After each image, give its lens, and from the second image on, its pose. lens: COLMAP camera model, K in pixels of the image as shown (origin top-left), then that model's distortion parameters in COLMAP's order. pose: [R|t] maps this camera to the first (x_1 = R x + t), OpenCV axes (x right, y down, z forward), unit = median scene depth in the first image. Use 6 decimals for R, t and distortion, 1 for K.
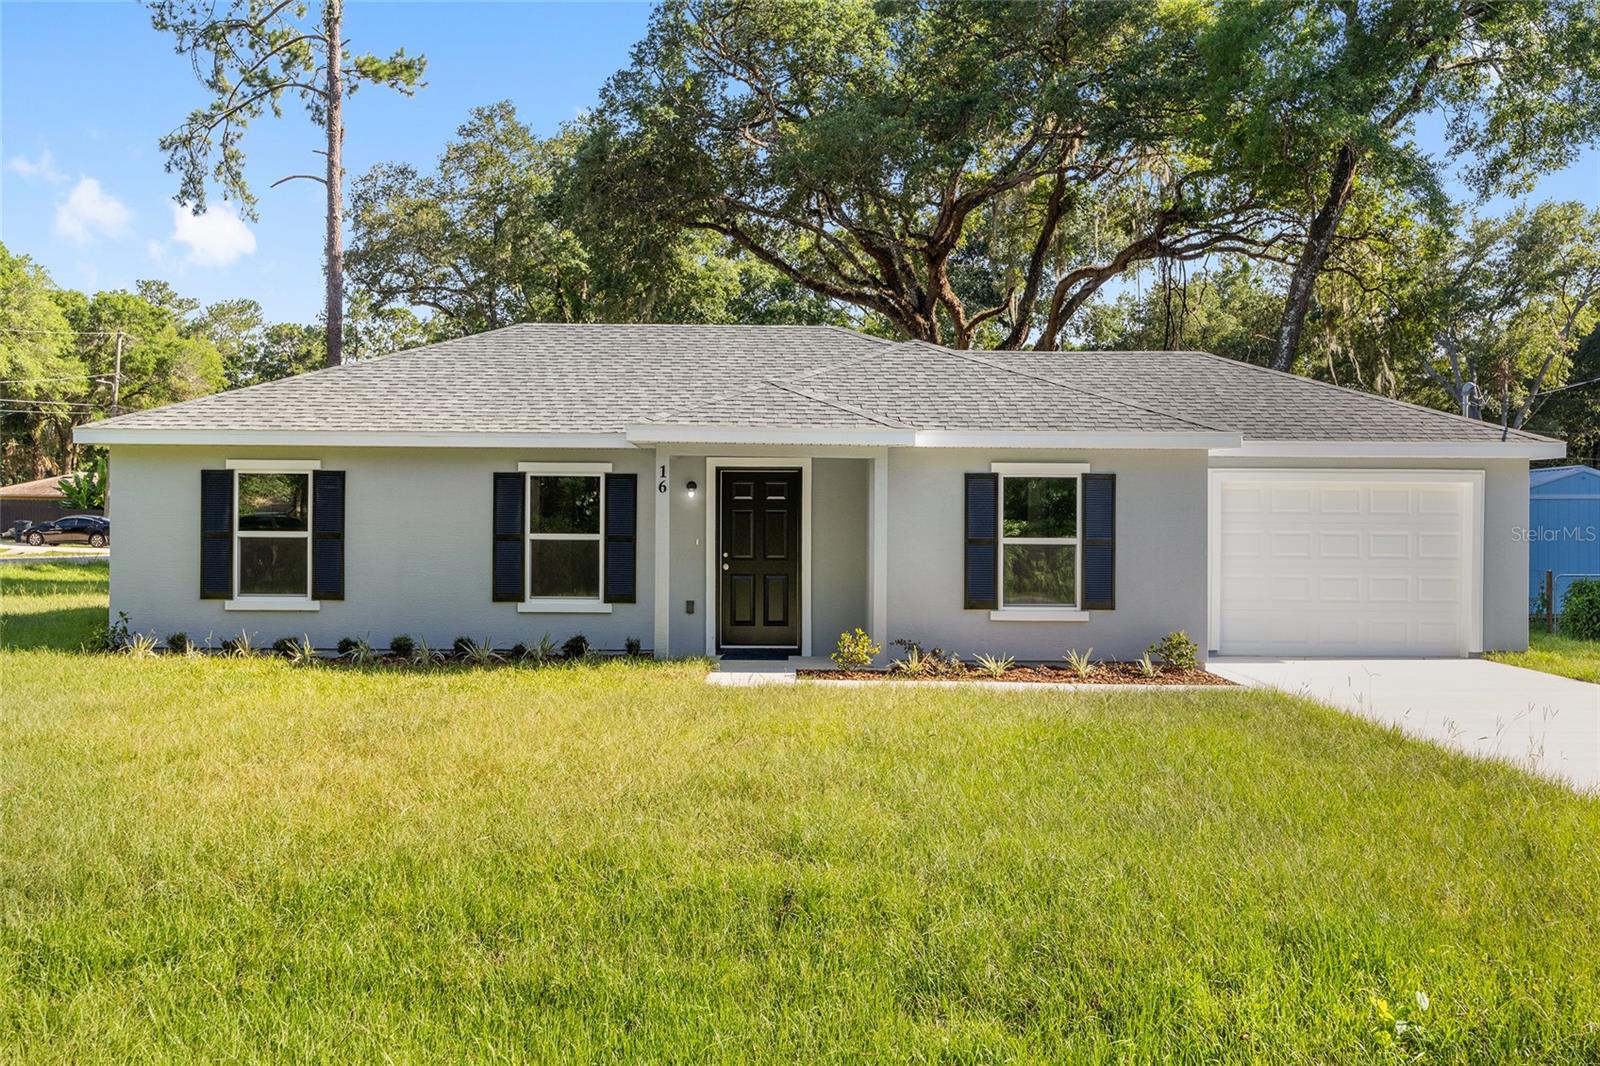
lens RADIAL K [[1527.0, 0, 817.1], [0, 1527.0, 531.4], [0, 0, 1]] dist [-0.008336, 0.000000]
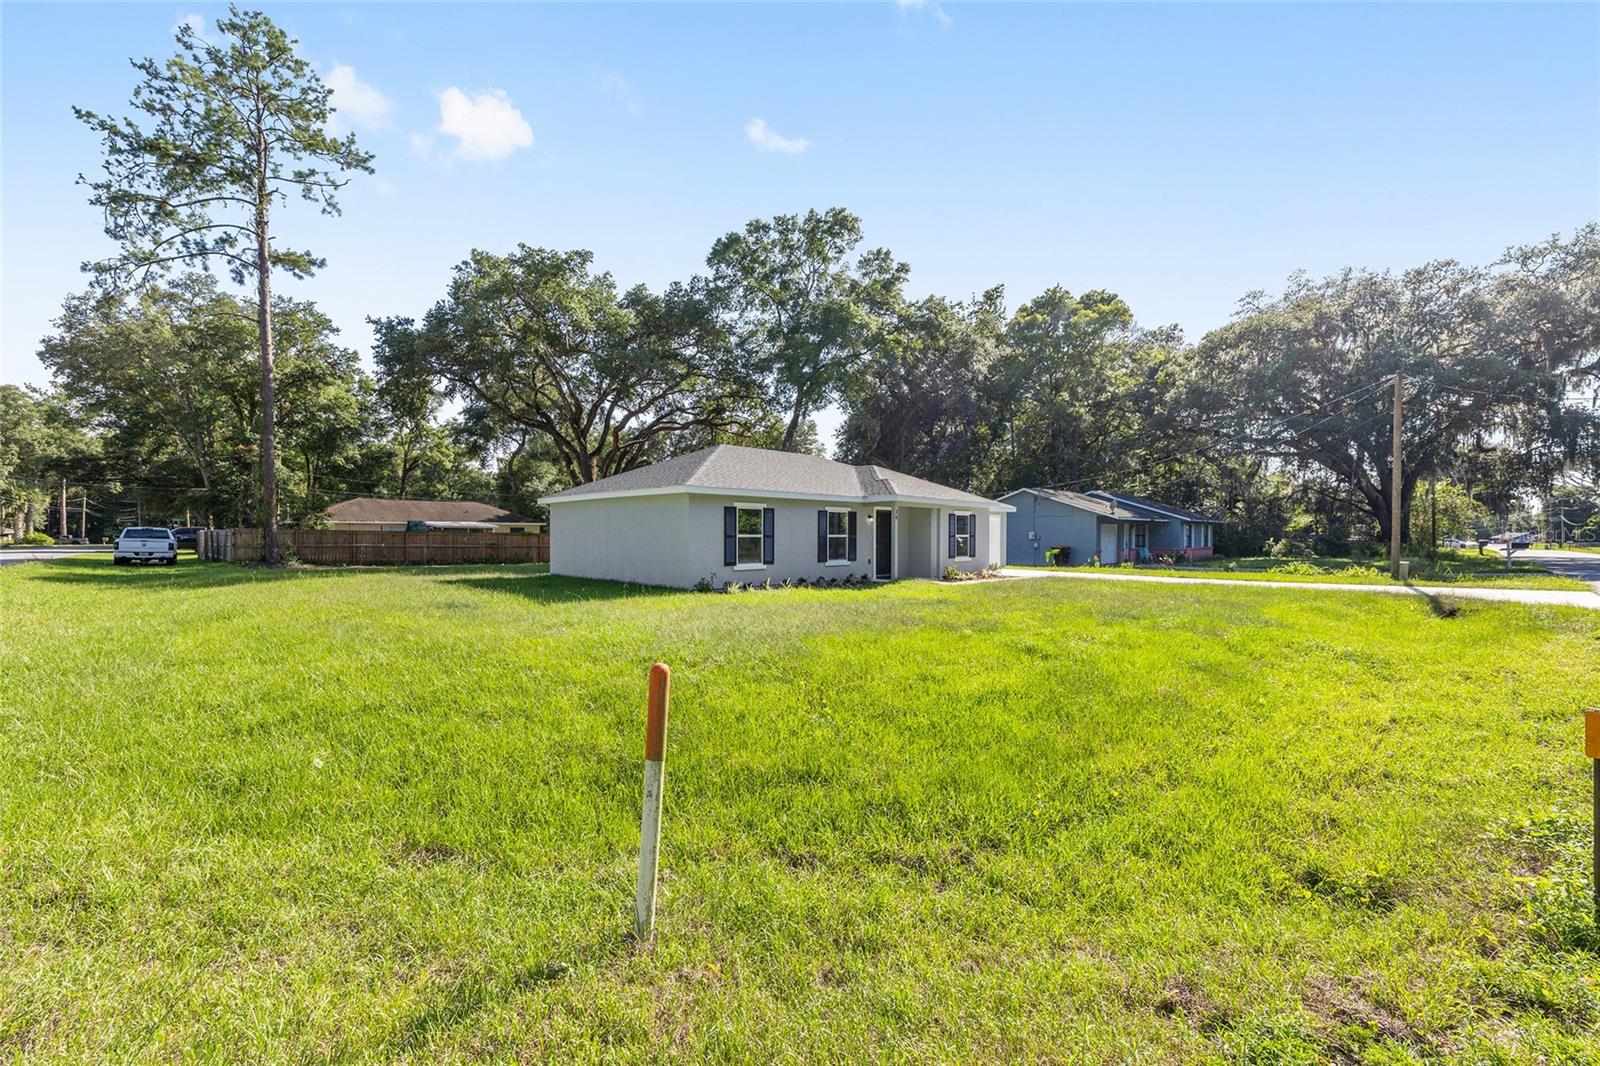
lens RADIAL K [[643.5, 0, 801.8], [0, 643.5, 548.3], [0, 0, 1]] dist [-0.002674, -0.000132]
pose [[0.719824, -0.021963, 0.693809, -0.956475], [0.007509, 0.999687, 0.023855, -0.001656], [-0.694116, -0.011962, 0.719764, 0.264731]]
